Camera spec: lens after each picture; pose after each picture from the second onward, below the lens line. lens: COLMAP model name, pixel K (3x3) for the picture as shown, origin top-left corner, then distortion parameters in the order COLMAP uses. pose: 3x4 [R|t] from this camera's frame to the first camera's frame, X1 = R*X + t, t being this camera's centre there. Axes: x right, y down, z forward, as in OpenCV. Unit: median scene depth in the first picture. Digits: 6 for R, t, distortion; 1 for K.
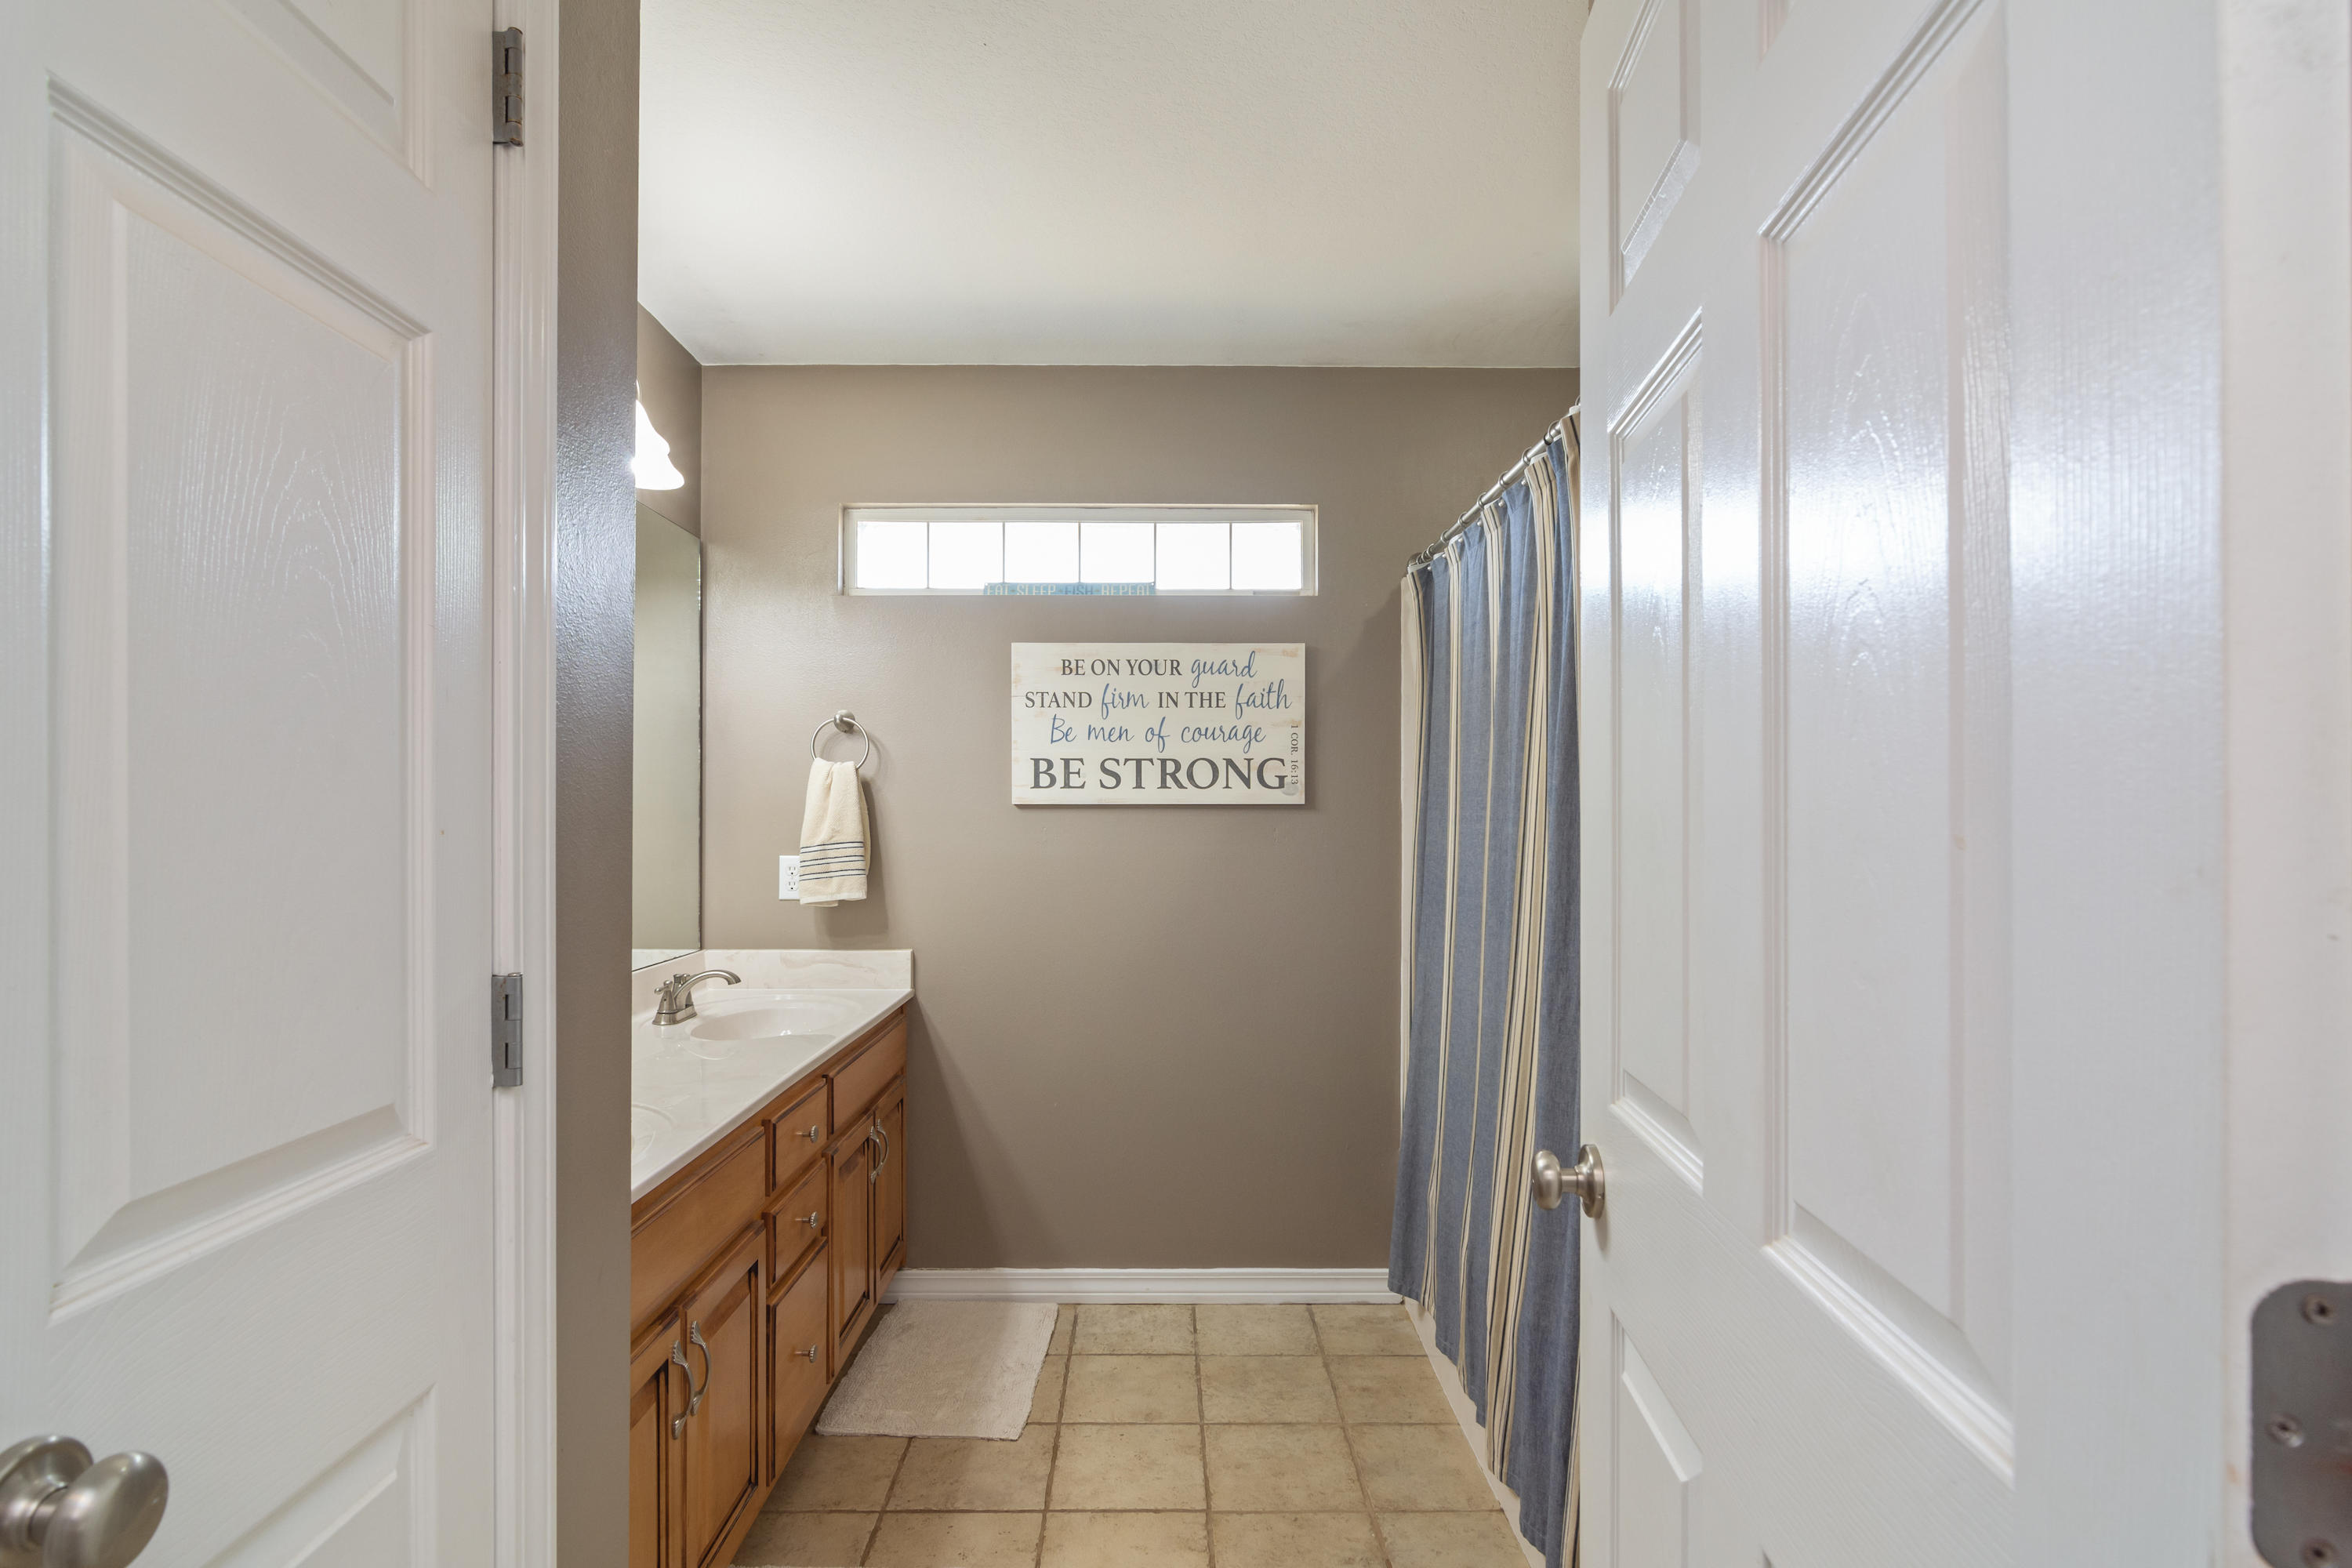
lens RADIAL K [[1130.7, 0, 1171.4], [0, 1130.7, 801.8], [0, 0, 1]] dist [-0.004242, 0.000911]
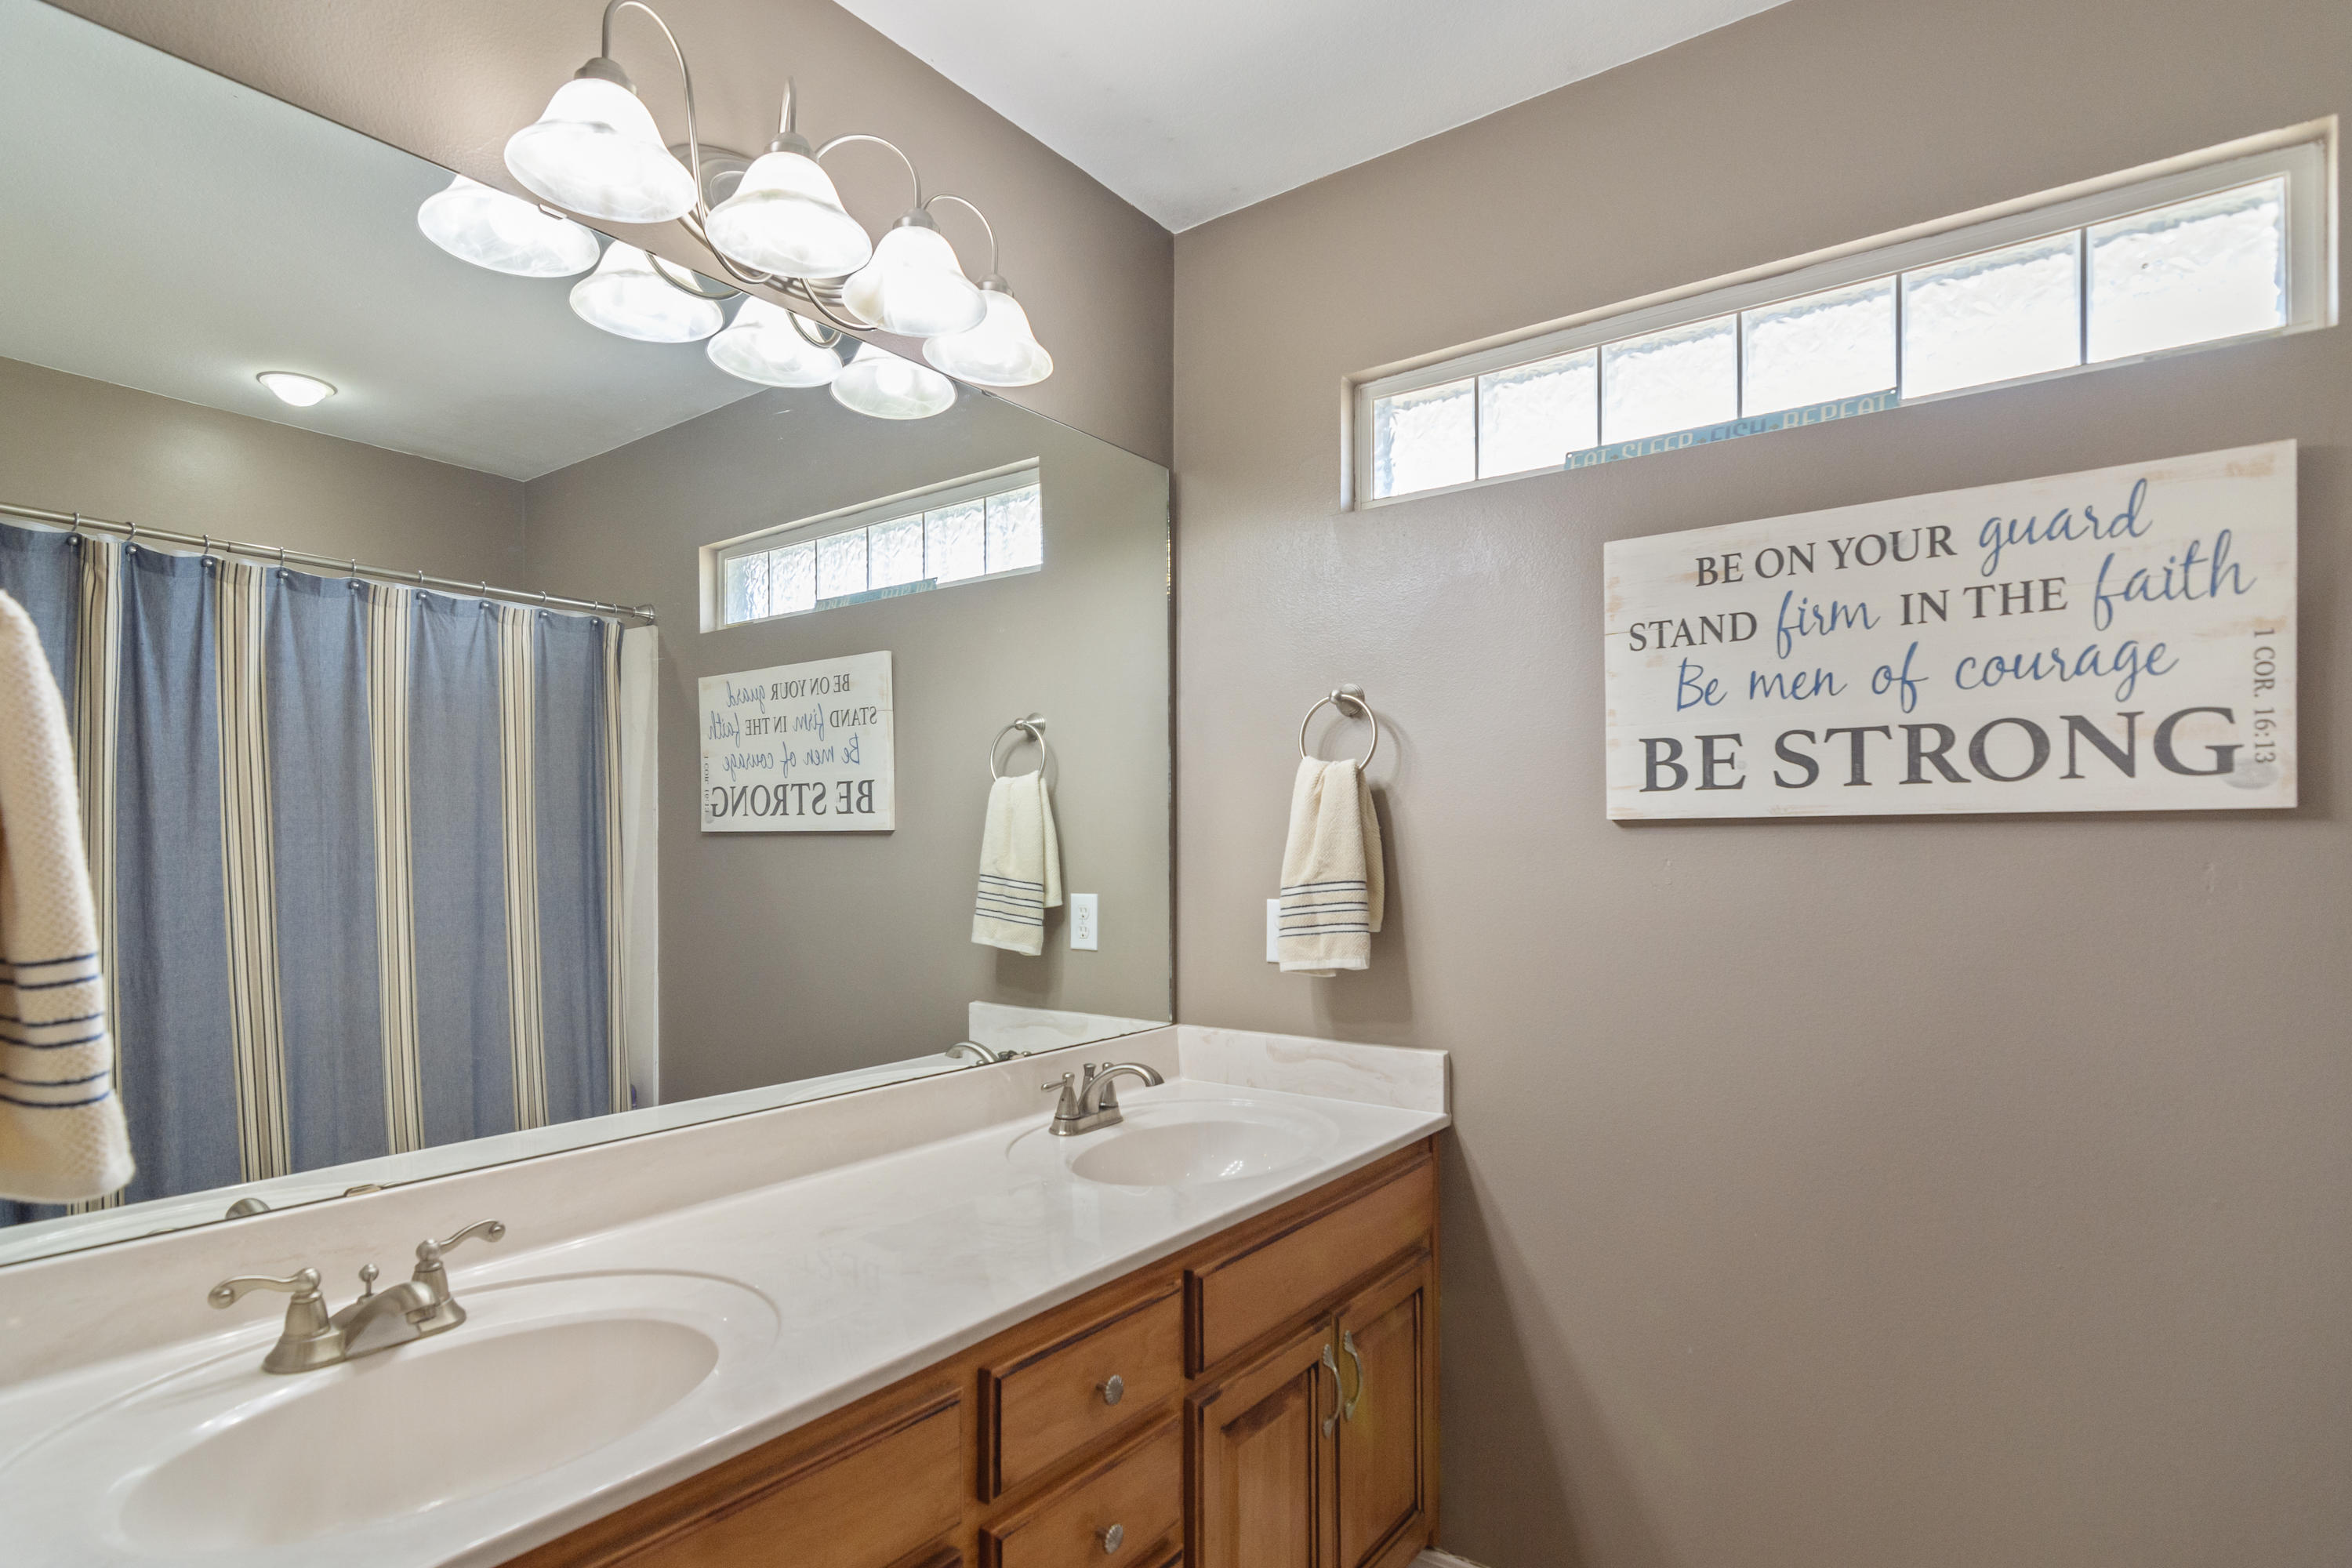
lens RADIAL K [[1130.7, 0, 1223.3], [0, 1130.7, 845.5], [0, 0, 1]] dist [-0.004242, 0.000911]
pose [[0.785230, -0.003811, -0.619192, 0.064051], [0.016111, 0.999768, 0.014278, 0.003815], [0.618994, -0.021187, 0.785110, 0.414111]]
